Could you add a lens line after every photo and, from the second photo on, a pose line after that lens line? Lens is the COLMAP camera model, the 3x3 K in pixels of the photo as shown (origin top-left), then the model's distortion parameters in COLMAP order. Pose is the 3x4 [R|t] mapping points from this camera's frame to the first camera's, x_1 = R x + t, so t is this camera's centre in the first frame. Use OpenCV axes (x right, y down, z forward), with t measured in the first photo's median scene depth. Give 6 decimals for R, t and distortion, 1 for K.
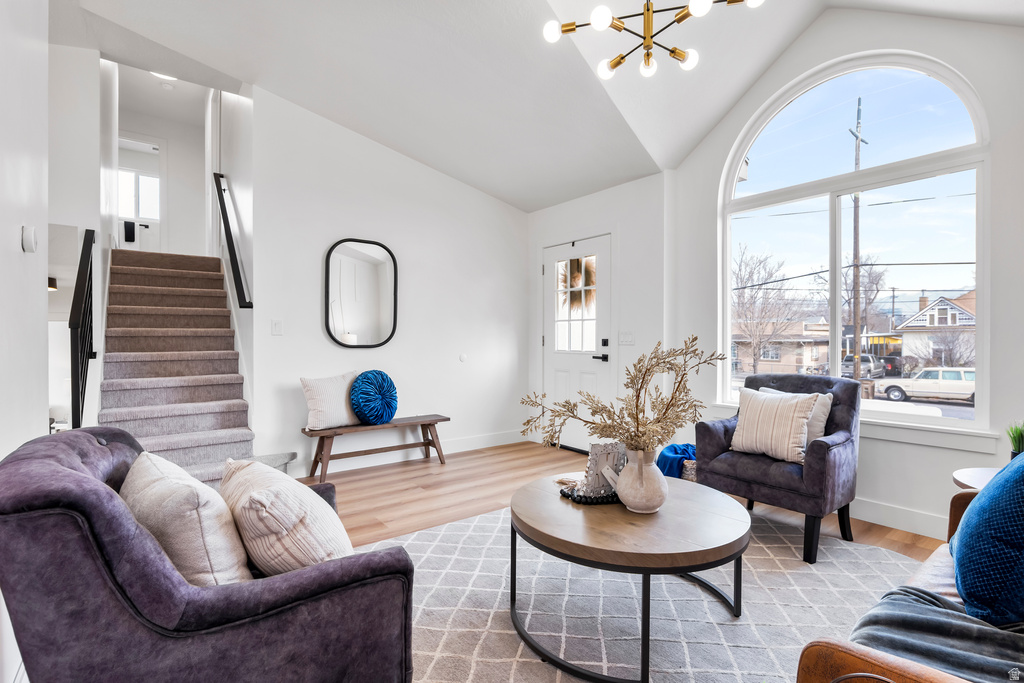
lens RADIAL K [[476.0, 0, 511.0], [0, 476.0, 344.0], [0, 0, 1]] dist [-0.018427, 0.002161]
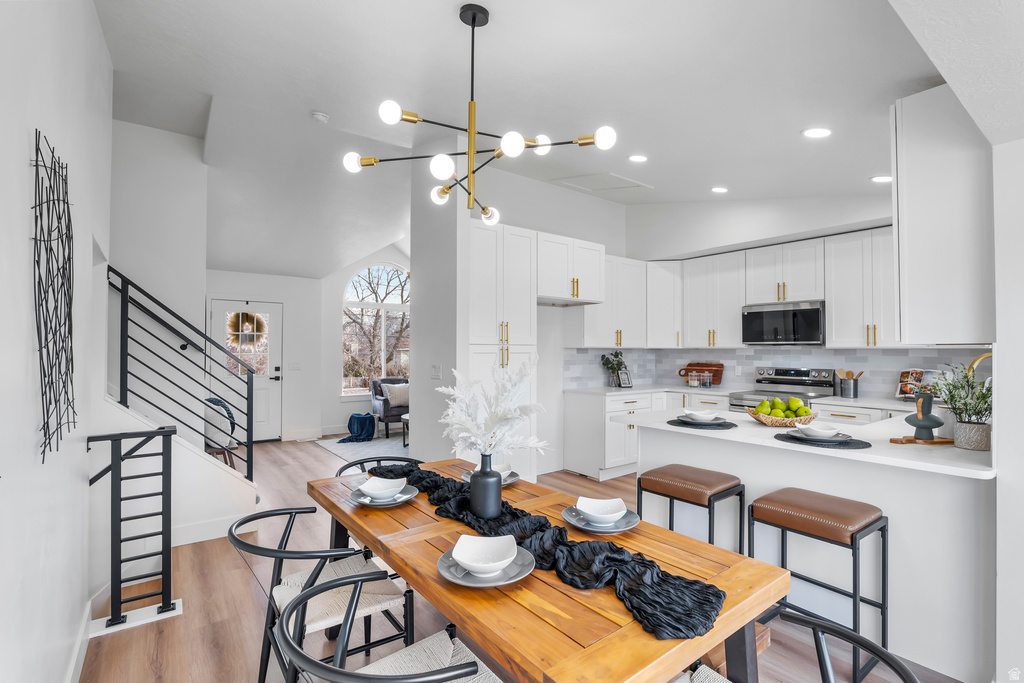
lens RADIAL K [[476.0, 0, 513.8], [0, 476.0, 341.3], [0, 0, 1]] dist [-0.018427, 0.002161]
pose [[0.011789, 0.012960, 0.999847, -1.343832], [0.006712, 0.999892, -0.013040, -0.067222], [-0.999908, 0.006865, 0.011701, 0.160436]]
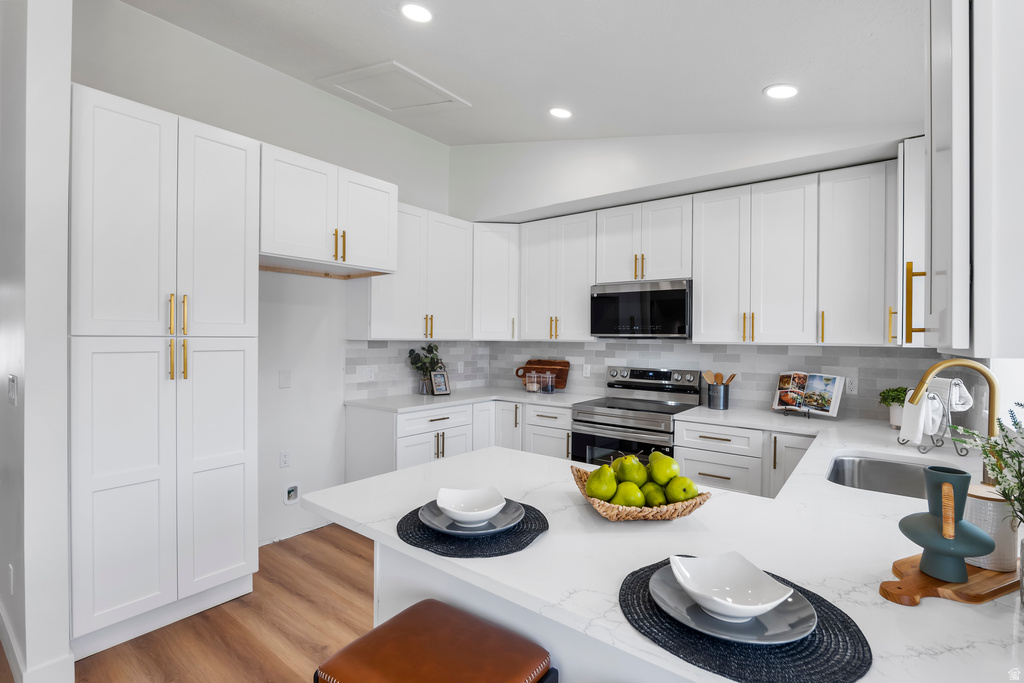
lens RADIAL K [[476.0, 0, 515.5], [0, 476.0, 339.8], [0, 0, 1]] dist [-0.018427, 0.002161]
pose [[-0.249237, -0.012186, 0.968366, -0.988557], [-0.000597, 0.999923, 0.012430, -0.076252], [-0.968442, 0.002520, -0.249225, -0.033358]]
